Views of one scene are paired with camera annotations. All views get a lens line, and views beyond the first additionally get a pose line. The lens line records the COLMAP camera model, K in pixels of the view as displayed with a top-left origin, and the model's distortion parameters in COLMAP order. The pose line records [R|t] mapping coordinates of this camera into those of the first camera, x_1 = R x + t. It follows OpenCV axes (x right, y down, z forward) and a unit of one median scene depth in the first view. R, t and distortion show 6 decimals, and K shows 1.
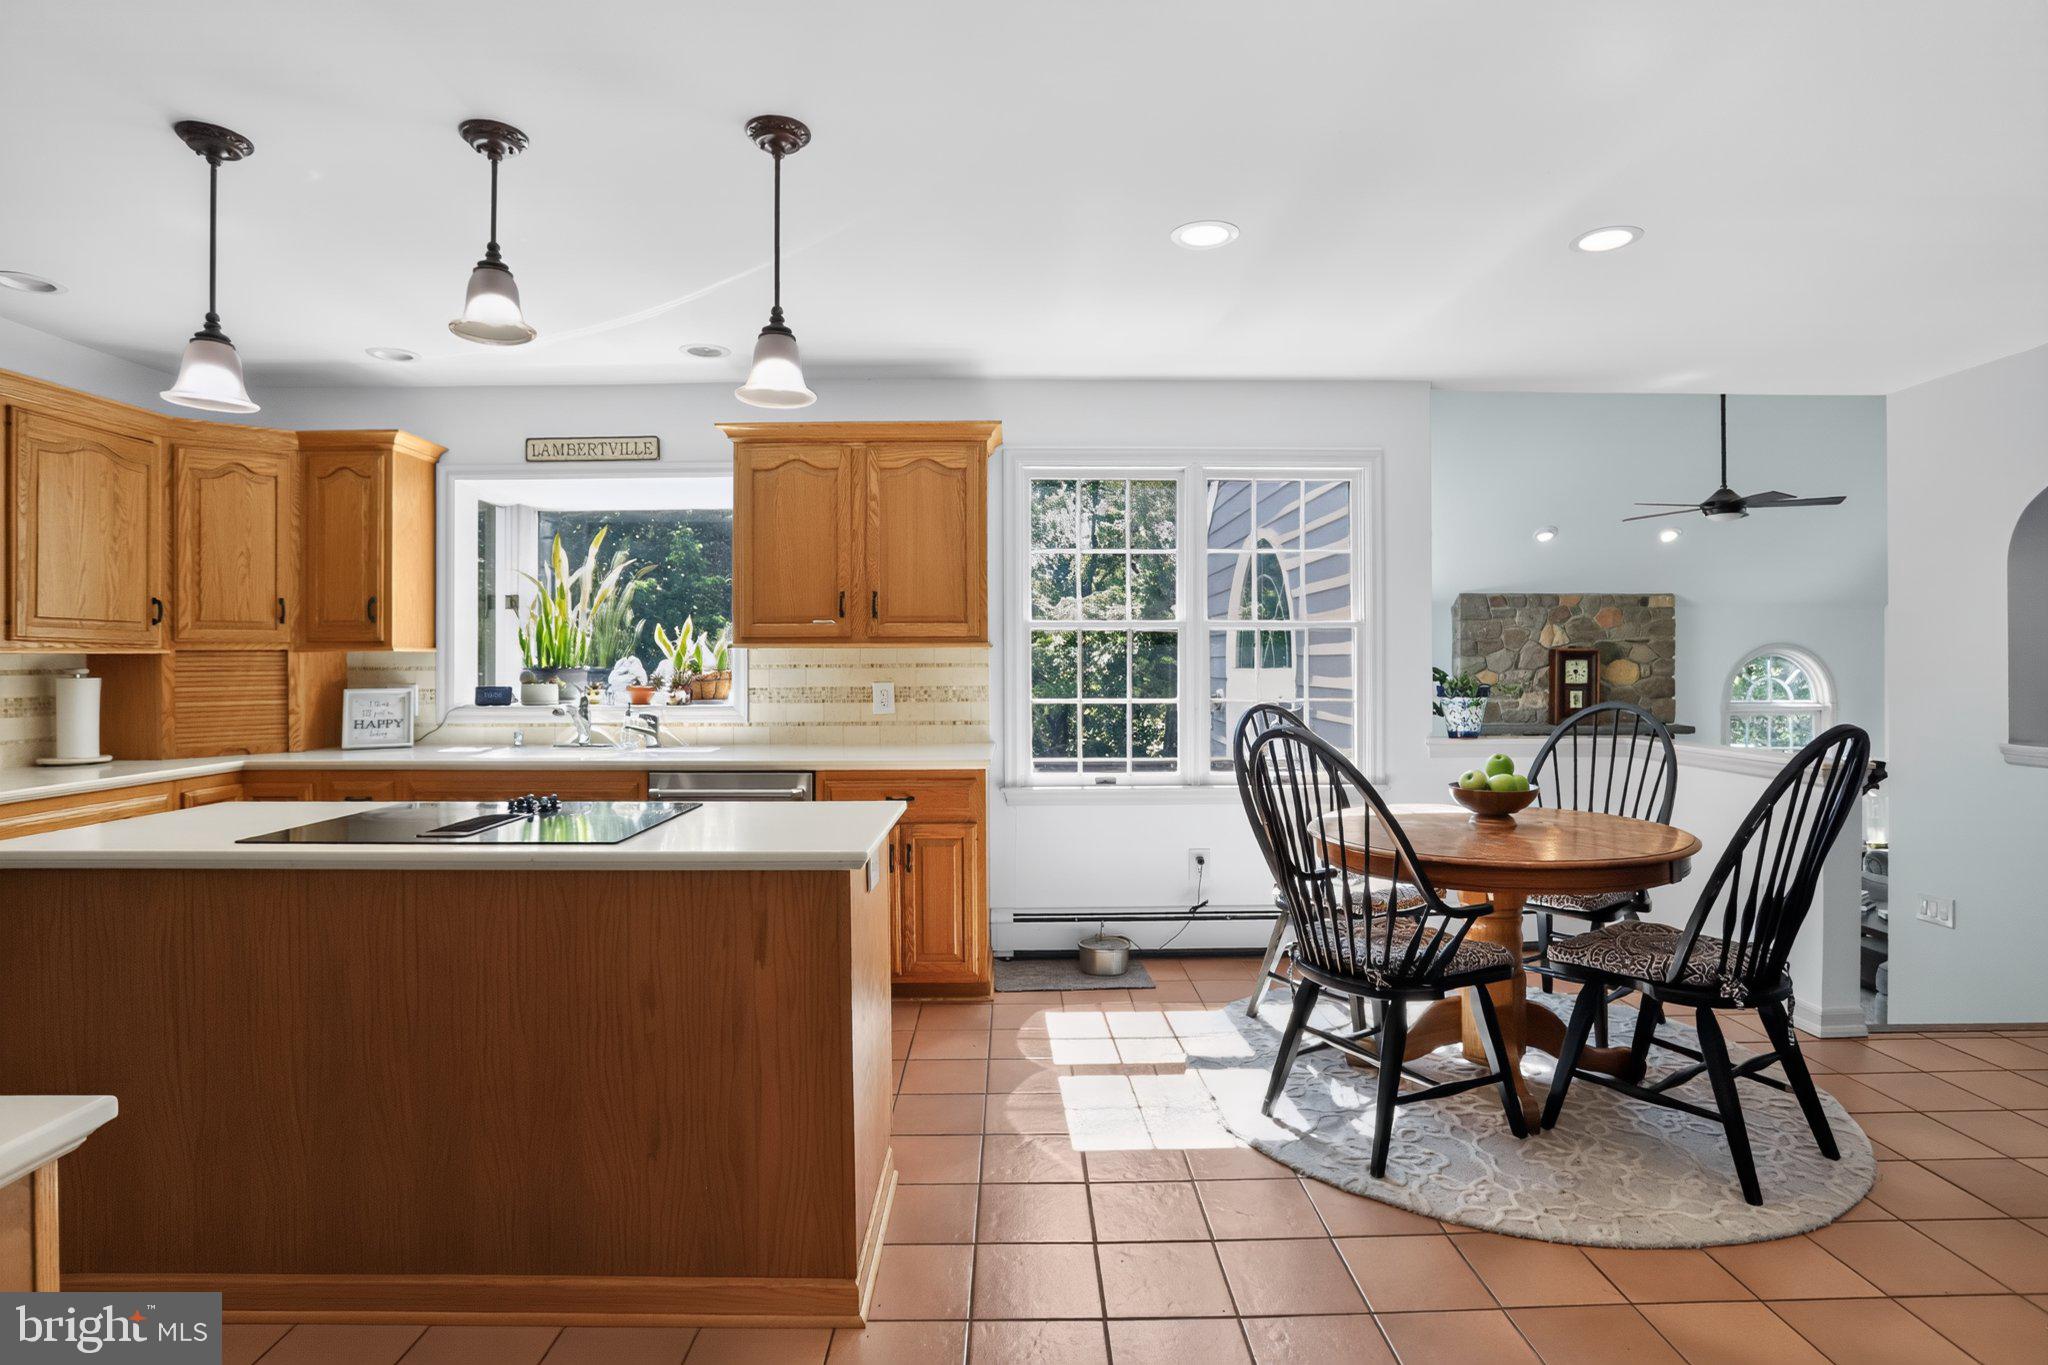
lens RADIAL K [[1009.9, 0, 1013.0], [0, 1009.9, 664.8], [0, 0, 1]] dist [-0.054587, 0.020320]
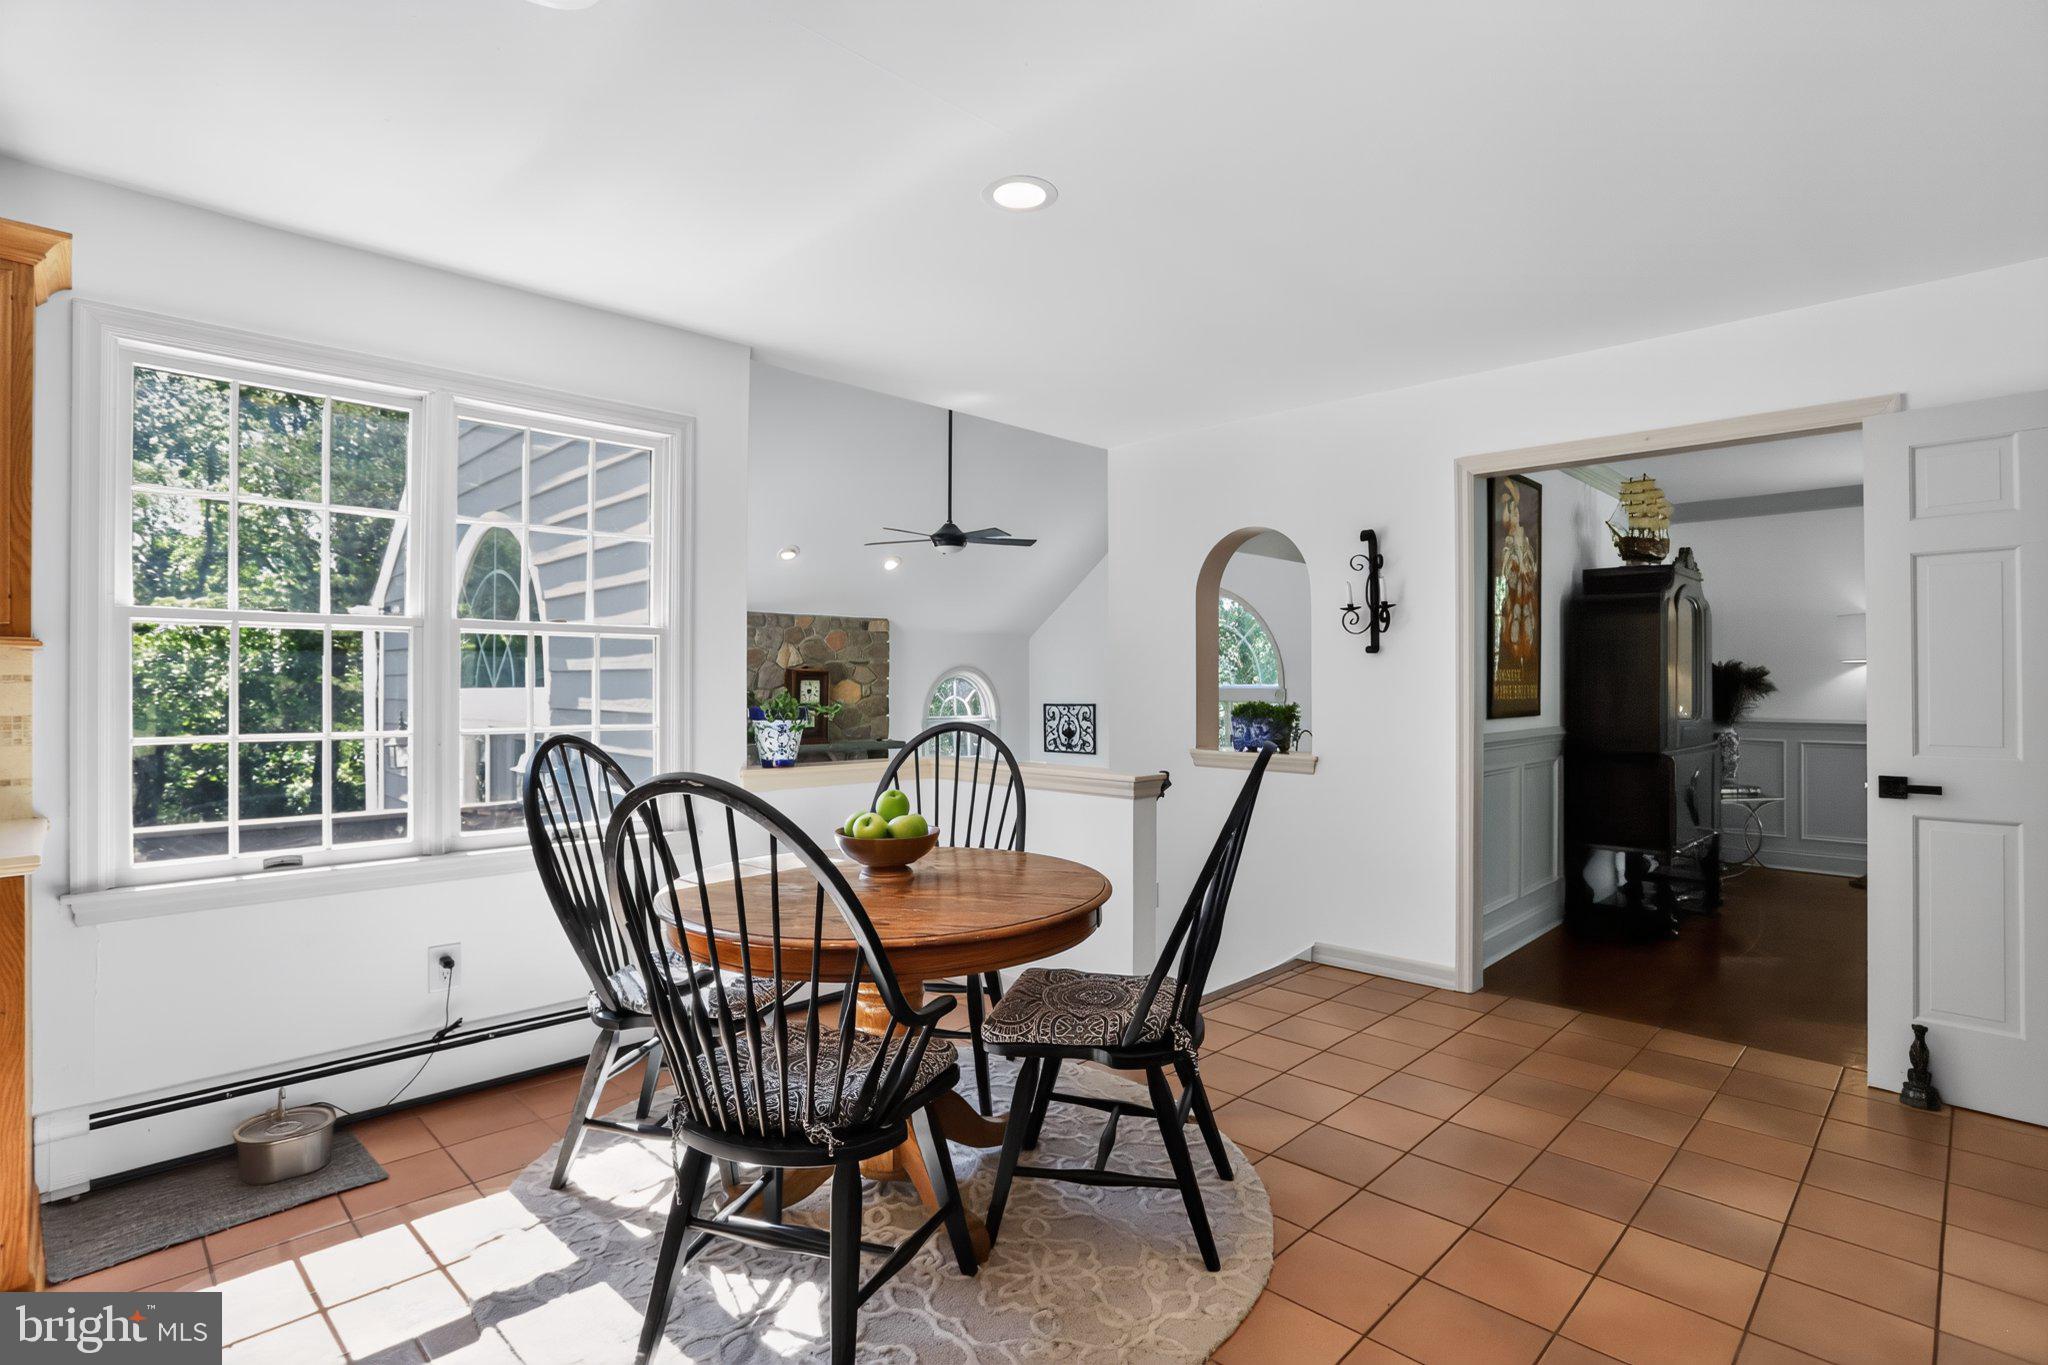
lens RADIAL K [[1009.9, 0, 1012.7], [0, 1009.9, 679.5], [0, 0, 1]] dist [-0.054587, 0.020320]
pose [[0.715242, 0.005799, 0.698853, -0.013444], [-0.001238, 0.999975, -0.007032, 0.003431], [-0.698876, 0.004164, 0.715231, 0.241015]]
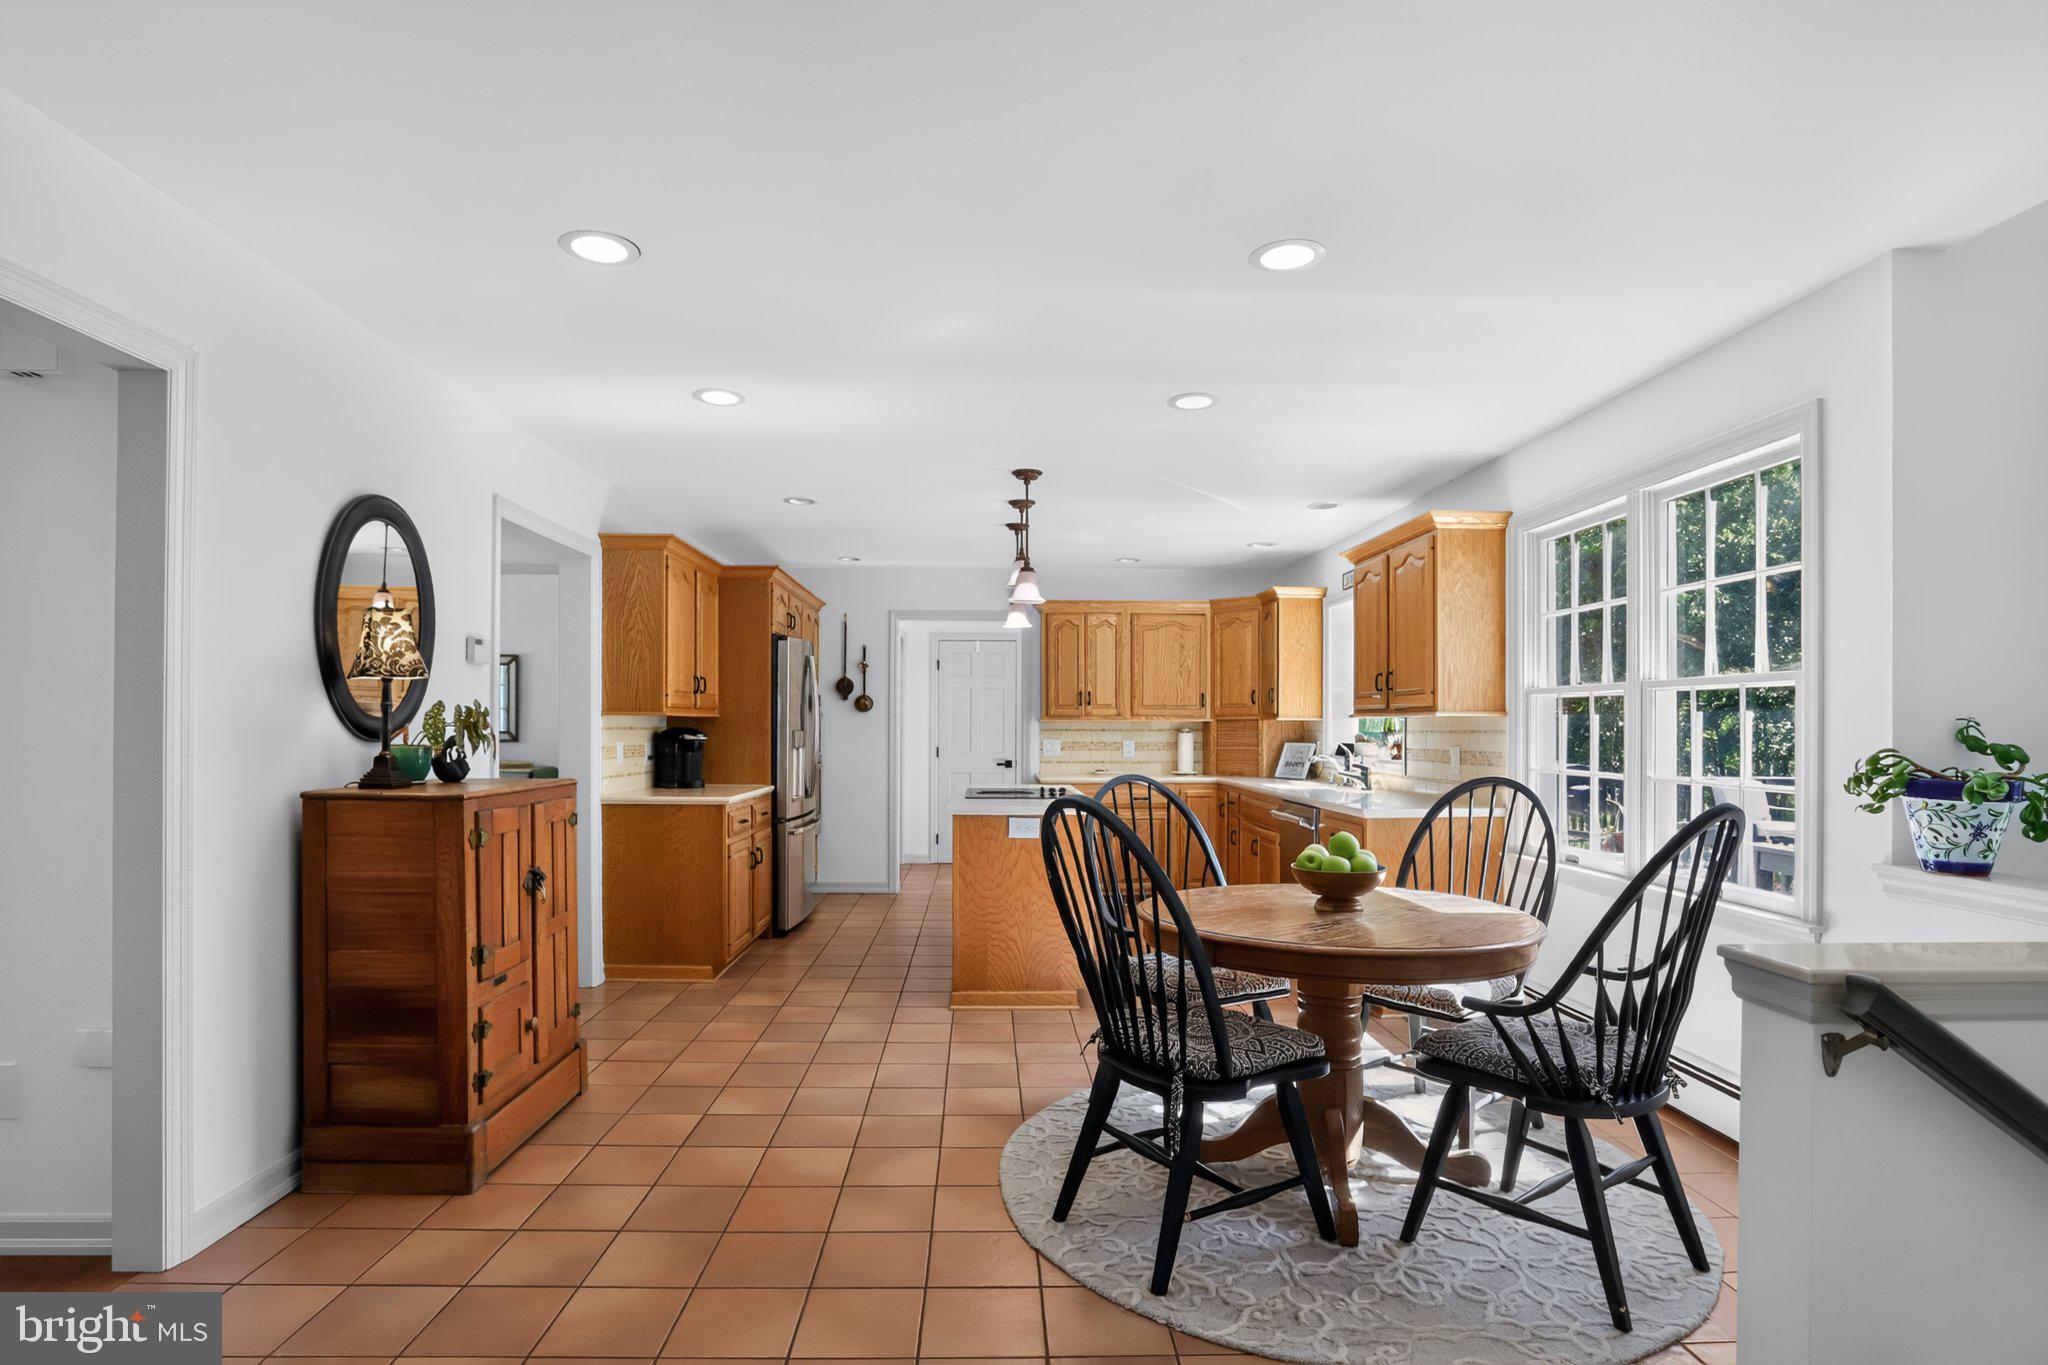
lens RADIAL K [[1009.9, 0, 1024.4], [0, 1009.9, 729.0], [0, 0, 1]] dist [-0.054587, 0.020320]
pose [[0.045777, 0.006243, -0.998932, 0.999731], [-0.008176, 0.999949, 0.005875, -0.004645], [0.998918, 0.007898, 0.045825, 0.477608]]
